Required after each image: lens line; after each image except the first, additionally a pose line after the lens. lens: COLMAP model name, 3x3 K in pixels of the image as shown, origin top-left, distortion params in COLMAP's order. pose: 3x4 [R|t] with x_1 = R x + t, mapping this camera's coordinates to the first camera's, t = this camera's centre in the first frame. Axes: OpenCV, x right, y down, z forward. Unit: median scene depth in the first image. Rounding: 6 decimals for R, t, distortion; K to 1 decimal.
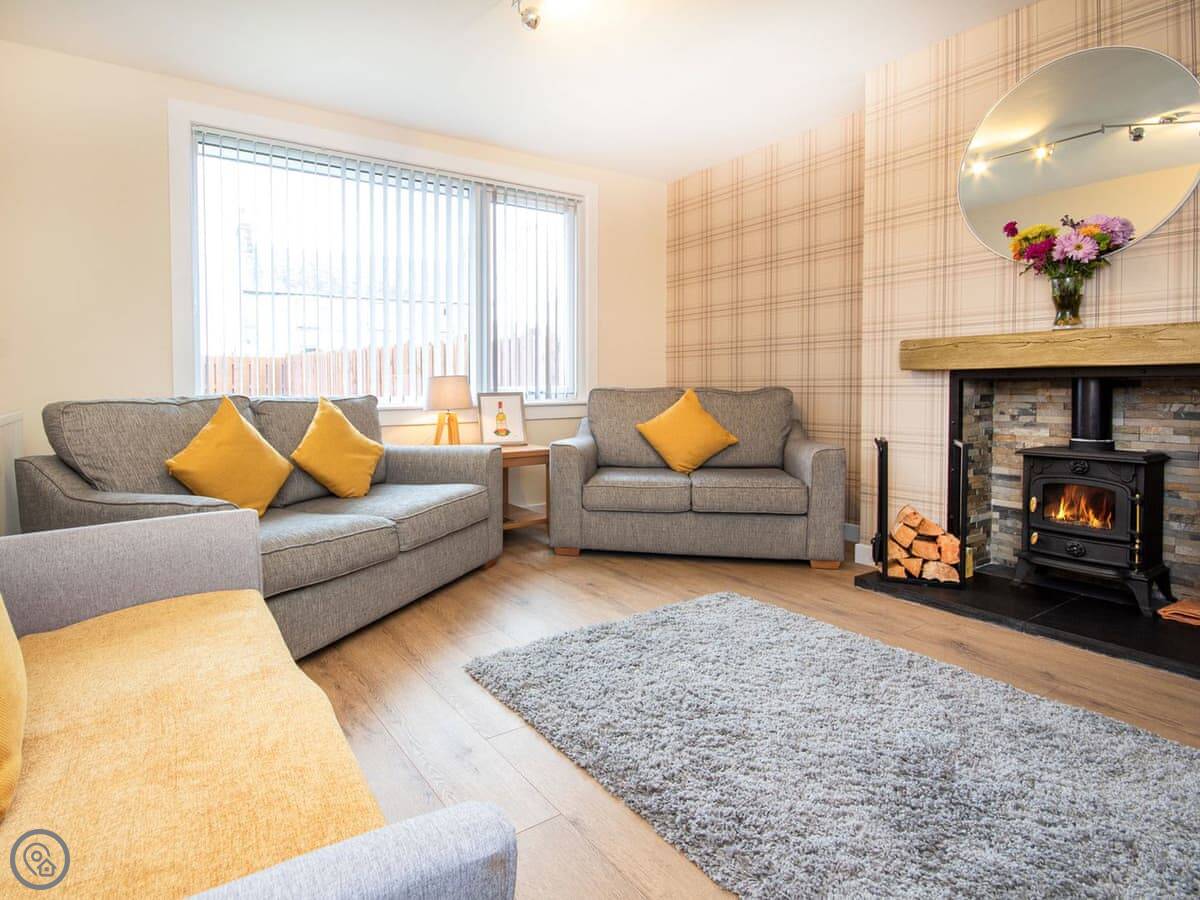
lens RADIAL K [[658.1, 0, 521.1], [0, 658.1, 413.9], [0, 0, 1]] dist [0.010315, -0.009372]
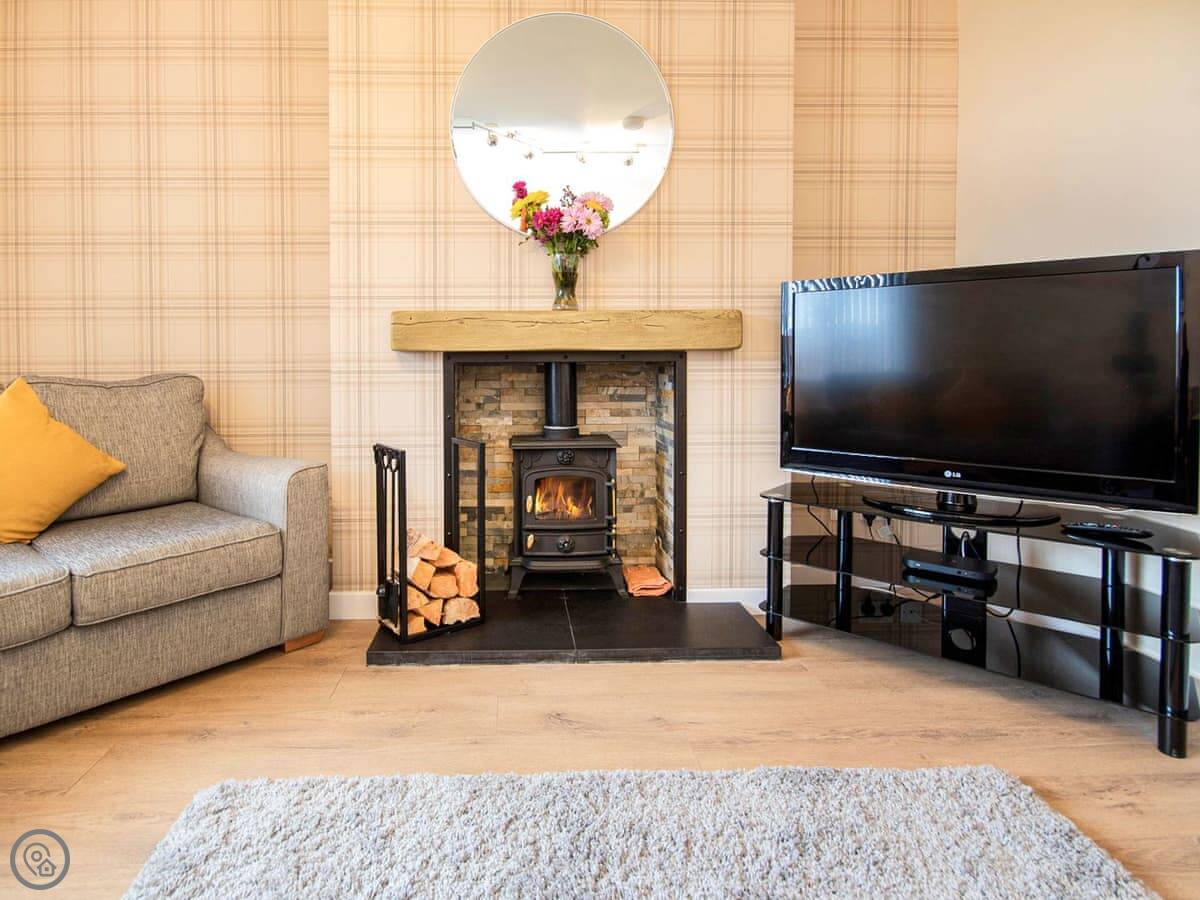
lens RADIAL K [[658.1, 0, 521.4], [0, 658.1, 374.6], [0, 0, 1]] dist [0.010315, -0.009372]
pose [[0.498851, -0.014831, 0.866561, -0.001232], [0.037560, 0.999284, -0.004519, -0.031577], [-0.865874, 0.034803, 0.499051, 0.516437]]
